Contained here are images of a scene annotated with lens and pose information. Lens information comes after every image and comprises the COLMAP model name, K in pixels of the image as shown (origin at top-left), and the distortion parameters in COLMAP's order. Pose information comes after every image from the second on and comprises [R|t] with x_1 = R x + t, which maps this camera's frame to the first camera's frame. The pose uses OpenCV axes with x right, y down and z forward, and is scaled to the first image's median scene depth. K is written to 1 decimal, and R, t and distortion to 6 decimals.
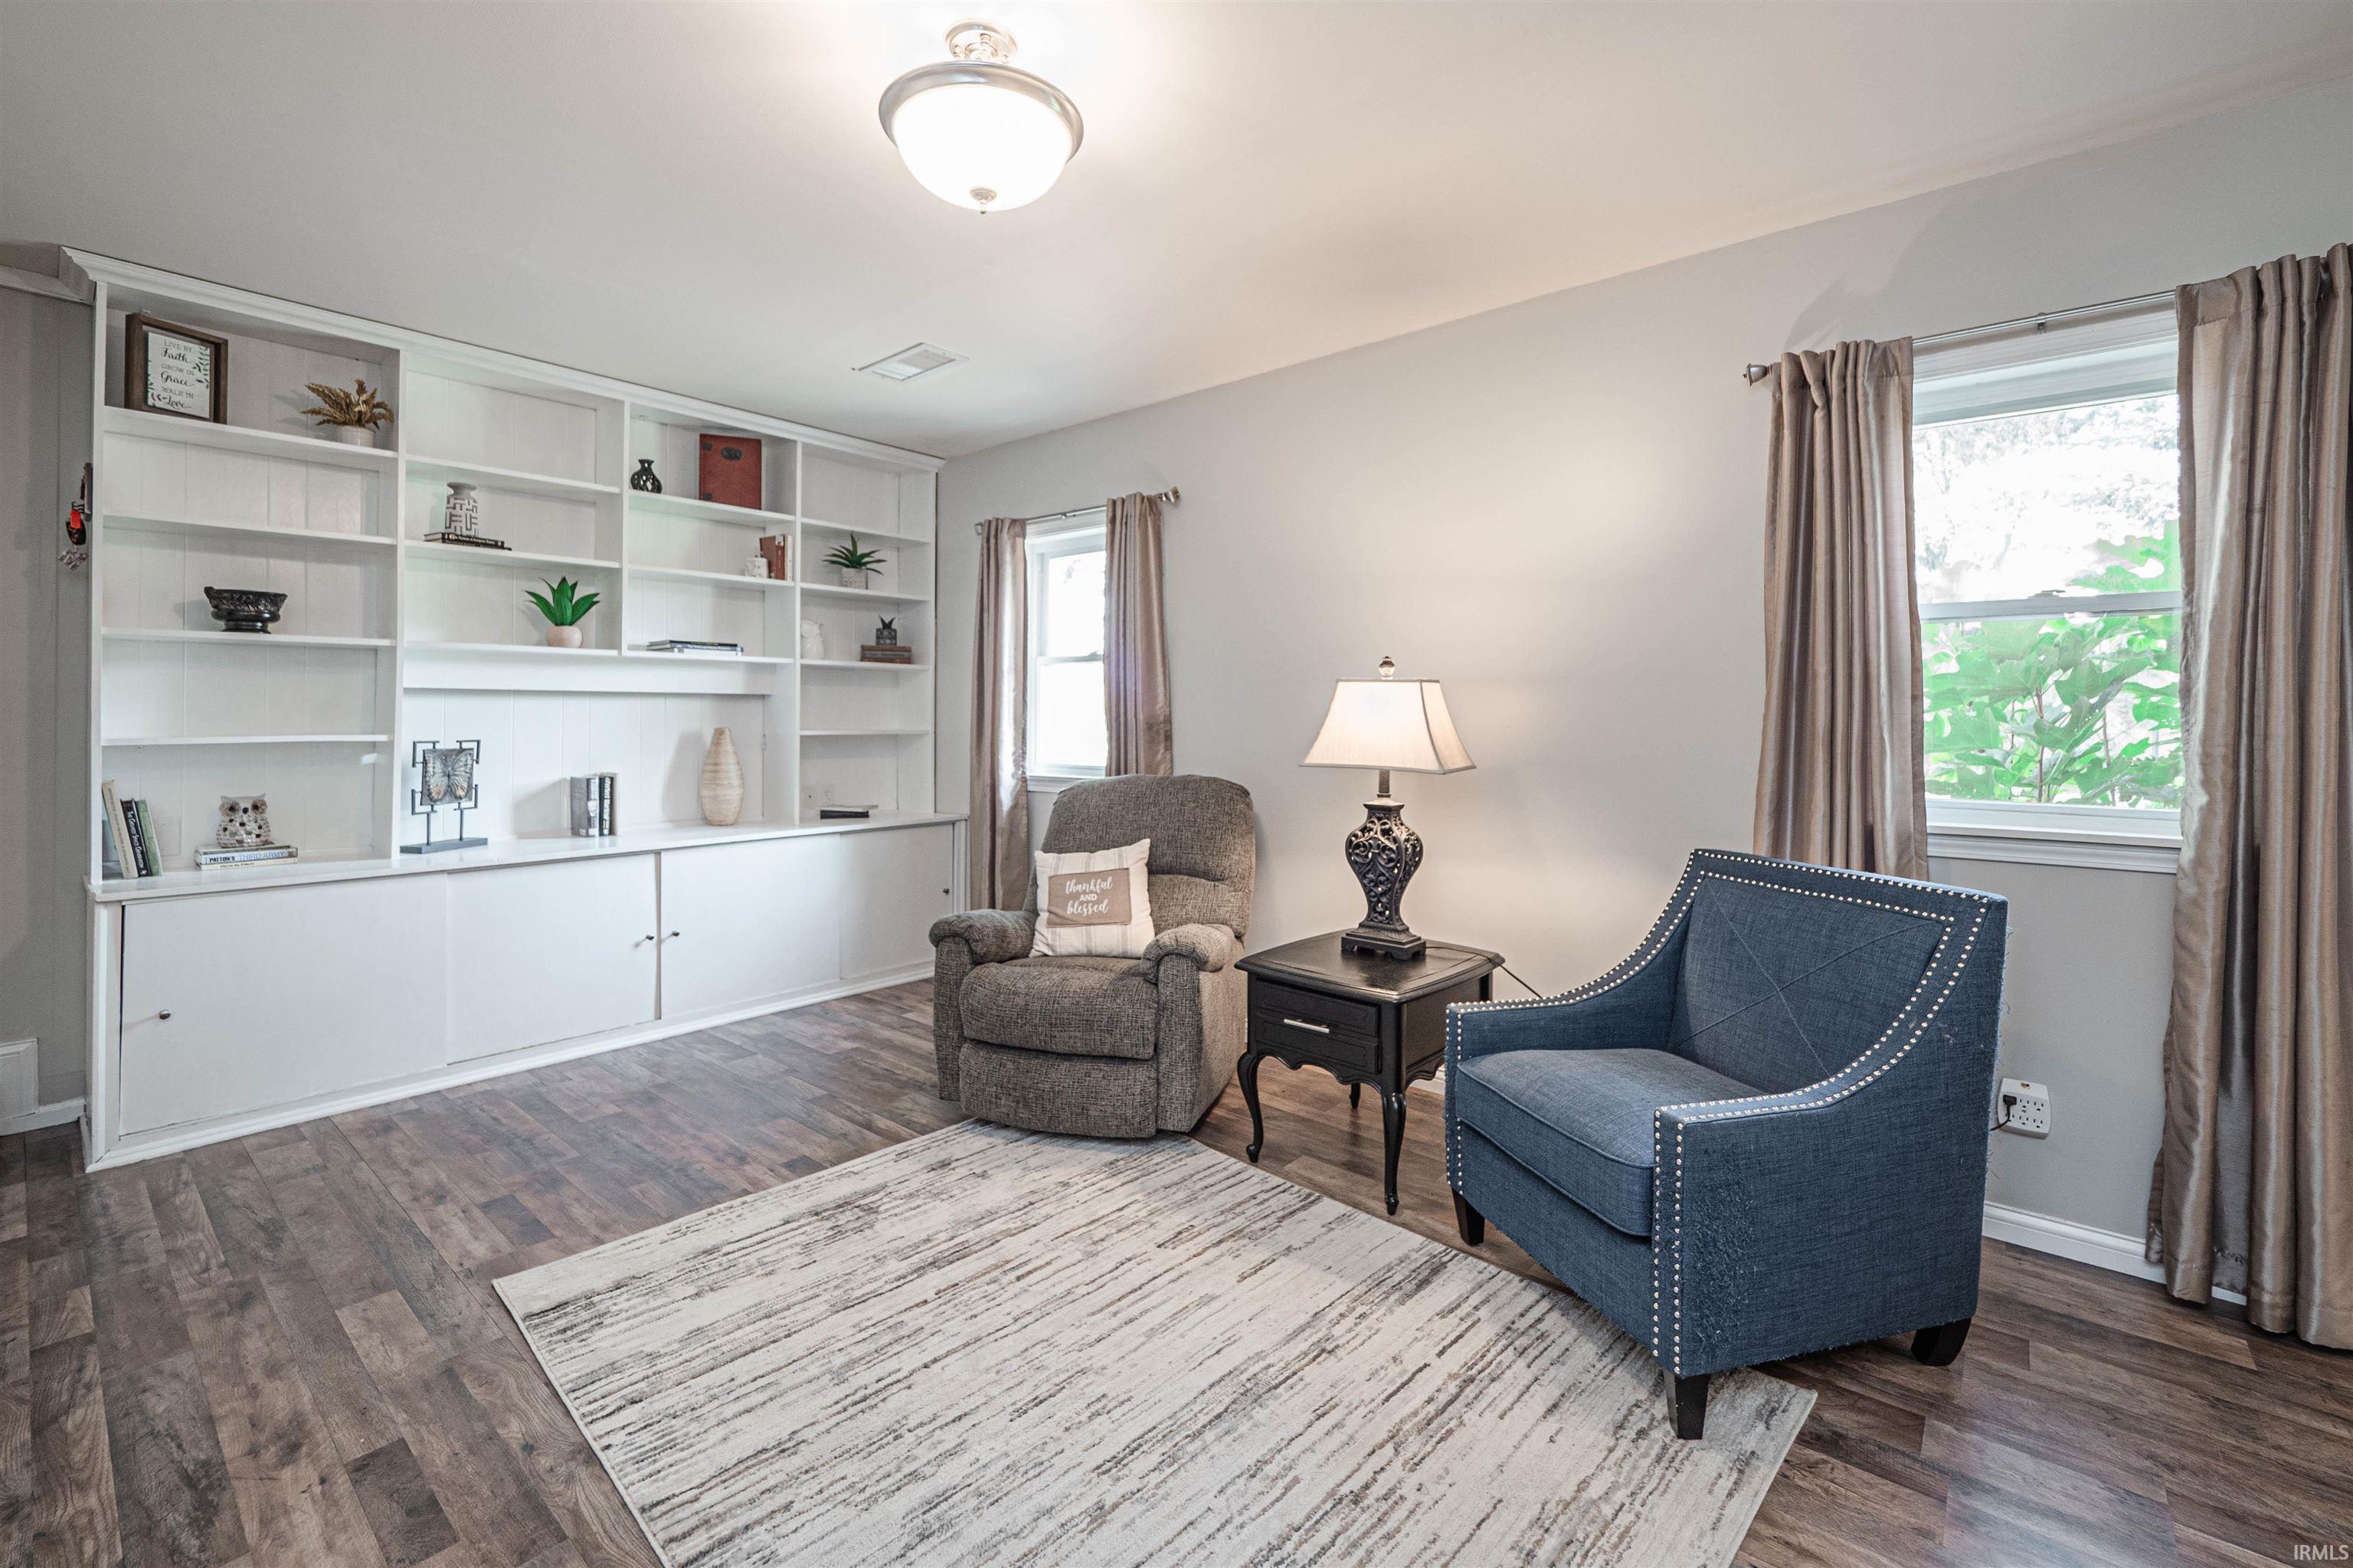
lens RADIAL K [[1075.6, 0, 1232.8], [0, 1075.6, 706.6], [0, 0, 1]] dist [0.003948, 0.000236]
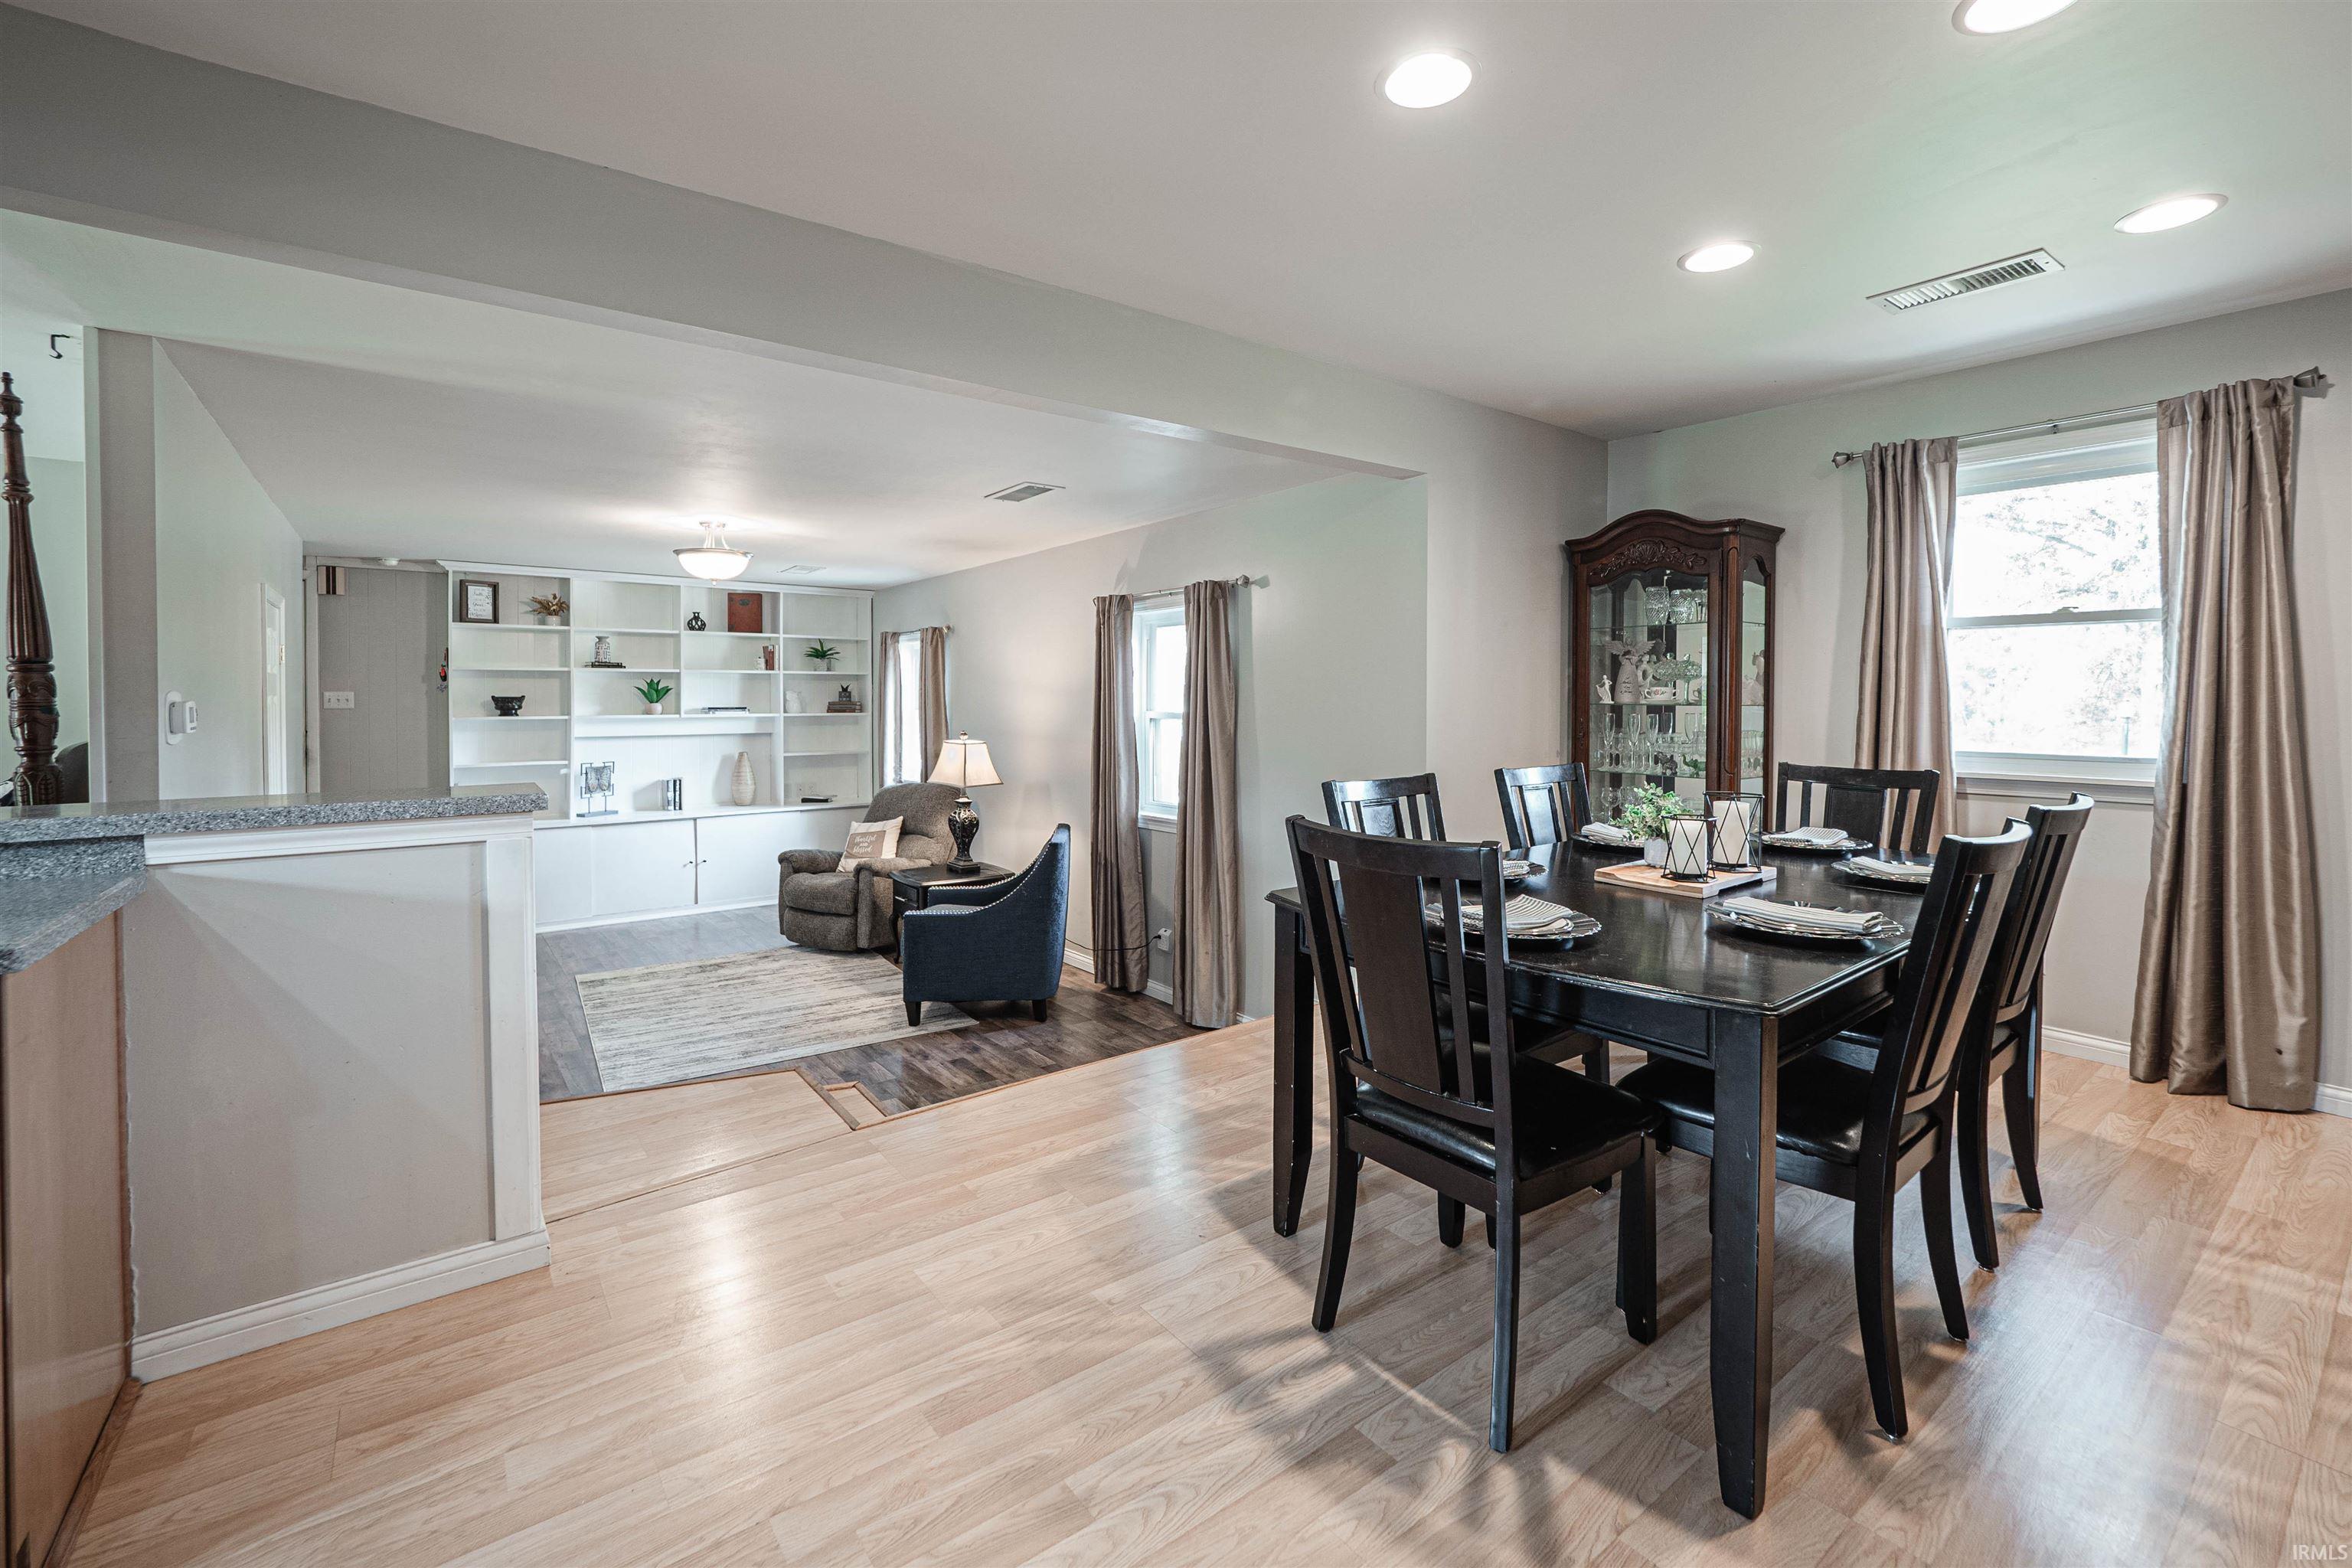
lens RADIAL K [[985.1, 0, 1166.4], [0, 985.1, 724.0], [0, 0, 1]] dist [0.003854, 0.000310]
pose [[0.979524, -0.000082, -0.201325, 0.697229], [0.004524, 0.999756, 0.021606, -0.075756], [0.201275, -0.022074, 0.979286, -0.608067]]
